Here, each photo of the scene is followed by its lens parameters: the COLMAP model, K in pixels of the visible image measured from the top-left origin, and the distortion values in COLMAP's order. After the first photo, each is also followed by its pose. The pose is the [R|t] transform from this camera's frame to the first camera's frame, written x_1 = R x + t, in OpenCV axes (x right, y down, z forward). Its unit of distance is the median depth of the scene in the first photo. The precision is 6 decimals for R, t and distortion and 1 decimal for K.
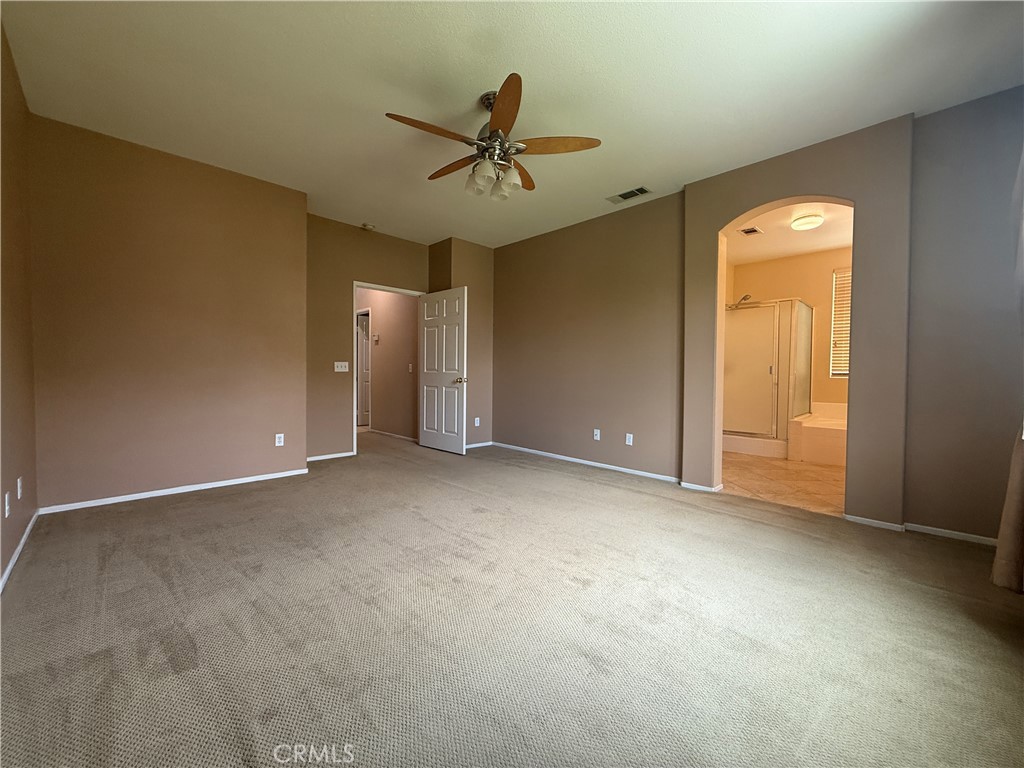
lens RADIAL K [[407.3, 0, 509.9], [0, 407.3, 382.4], [0, 0, 1]] dist [-0.001187, -0.000464]
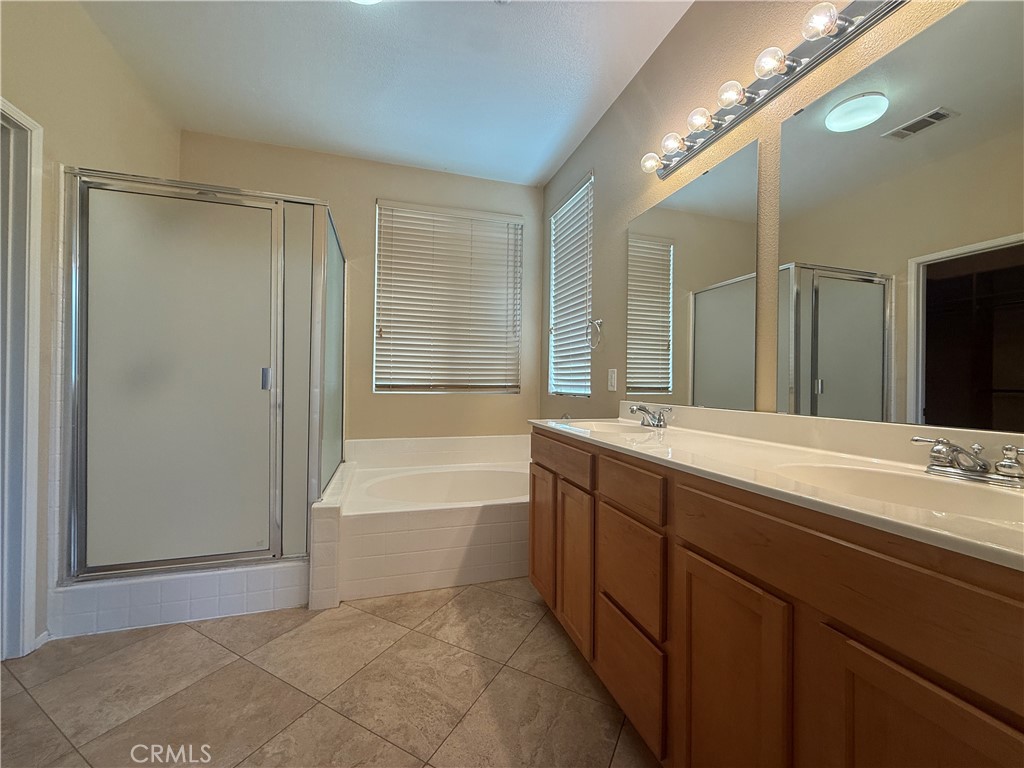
lens RADIAL K [[407.3, 0, 513.1], [0, 407.3, 381.5], [0, 0, 1]] dist [-0.001187, -0.000464]
pose [[0.454712, -0.004550, 0.890627, 0.397706], [0.018071, 0.999828, -0.004118, -0.022429], [-0.890455, 0.017967, 0.454717, 0.604642]]
